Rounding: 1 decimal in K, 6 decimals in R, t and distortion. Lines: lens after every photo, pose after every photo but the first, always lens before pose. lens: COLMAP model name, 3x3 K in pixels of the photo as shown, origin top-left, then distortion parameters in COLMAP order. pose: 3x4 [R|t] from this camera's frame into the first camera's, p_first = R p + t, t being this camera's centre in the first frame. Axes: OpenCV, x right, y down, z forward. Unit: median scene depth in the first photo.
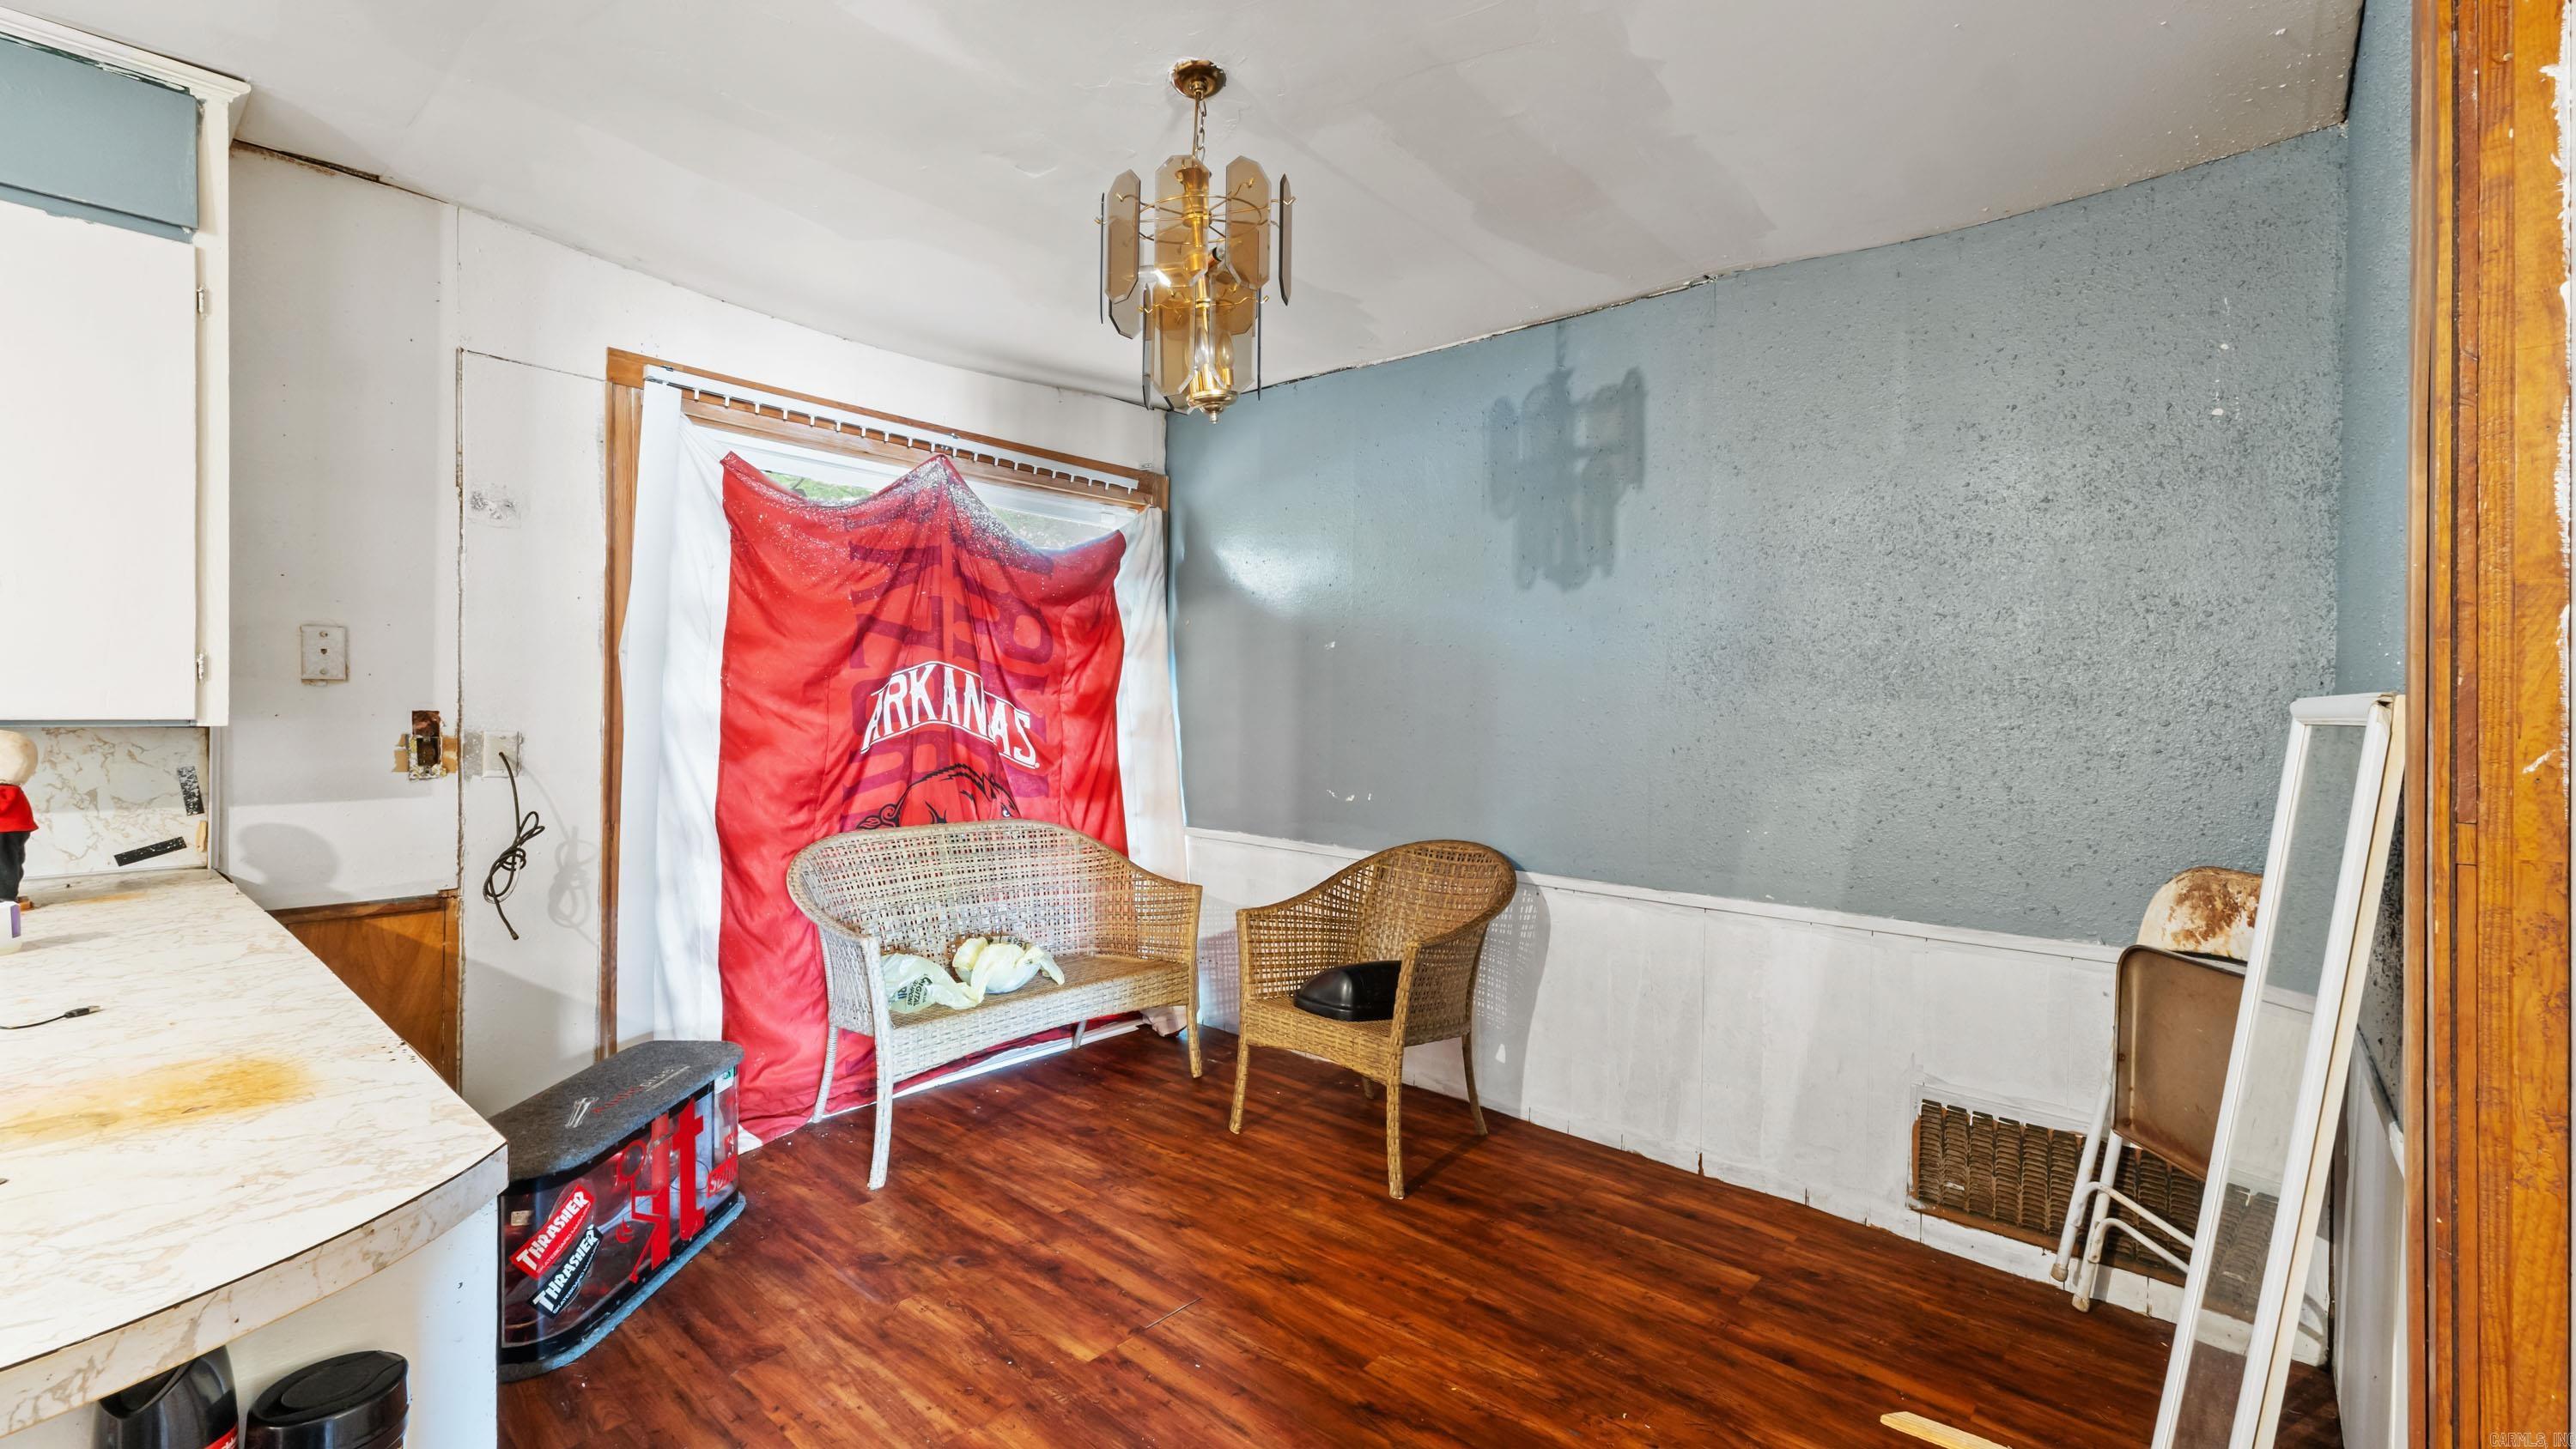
lens RADIAL K [[1070.5, 0, 1274.1], [0, 1070.5, 718.7], [0, 0, 1]] dist [-0.001633, -0.000012]
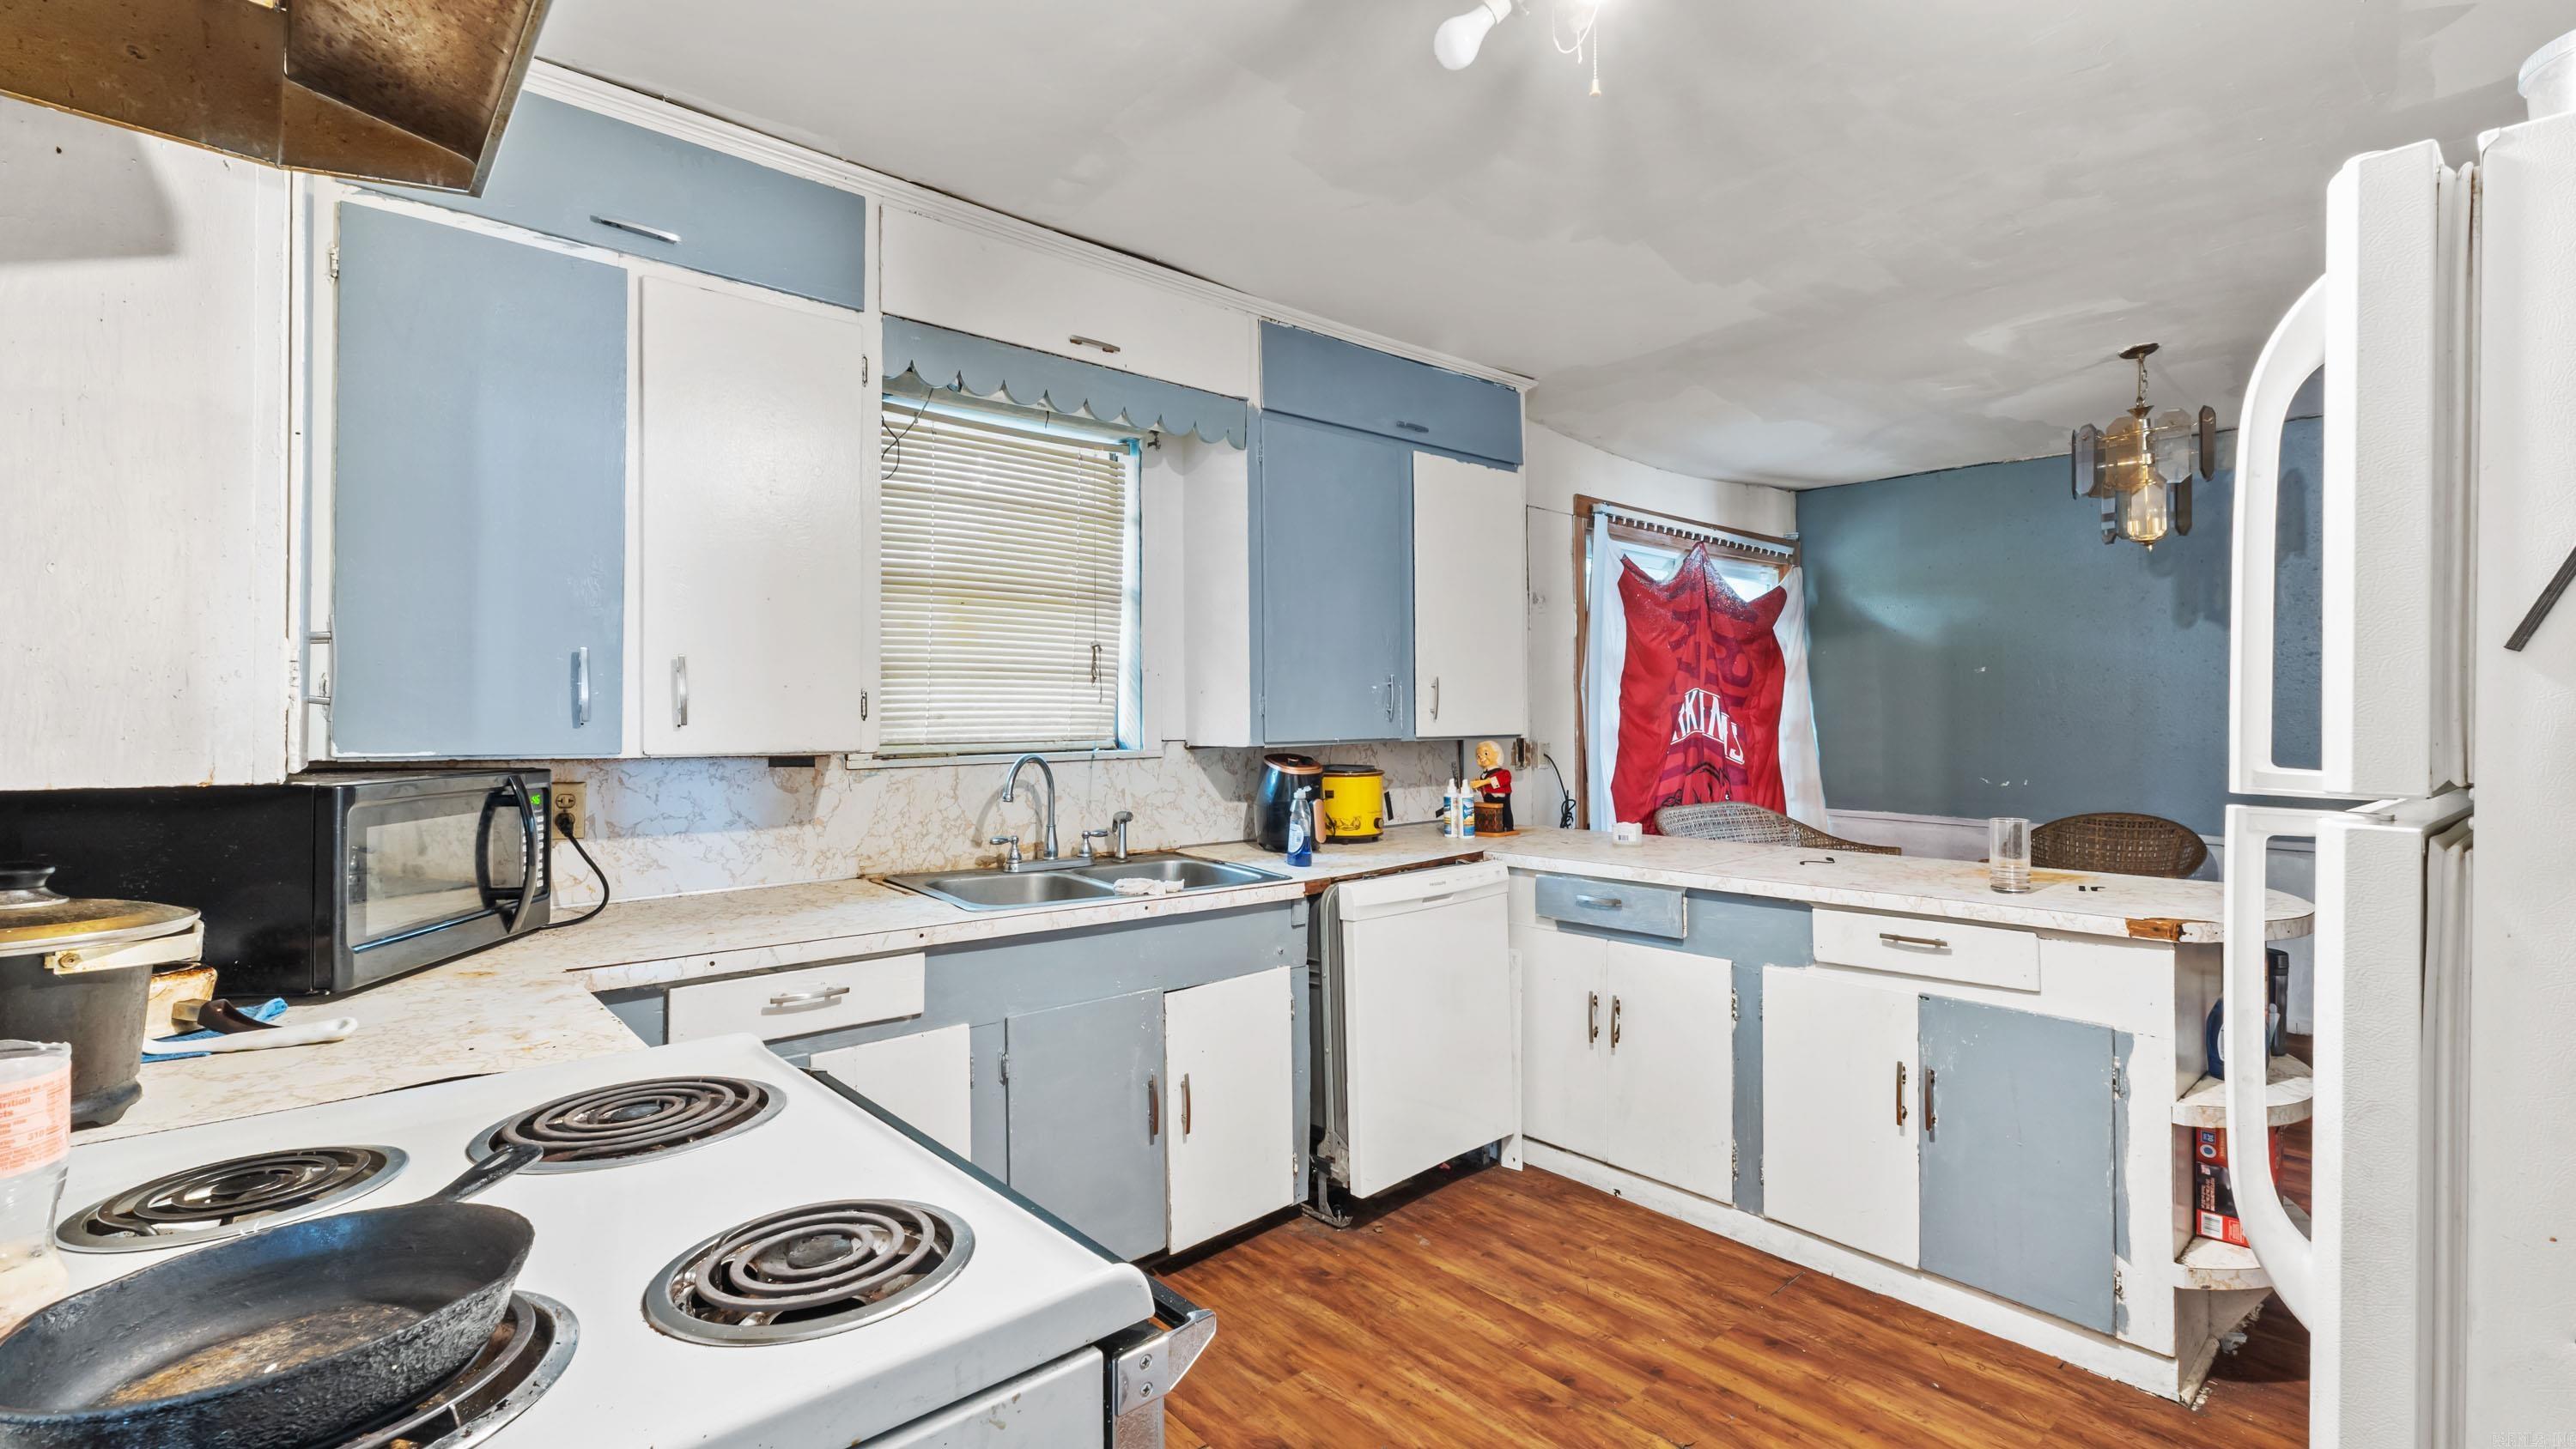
lens RADIAL K [[1070.5, 0, 1300.0], [0, 1070.5, 722.4], [0, 0, 1]] dist [-0.001633, -0.000012]
pose [[0.987138, -0.015165, -0.159148, -0.606381], [0.014402, 0.999879, -0.005945, -0.008099], [0.159219, 0.003576, 0.987237, -0.473157]]
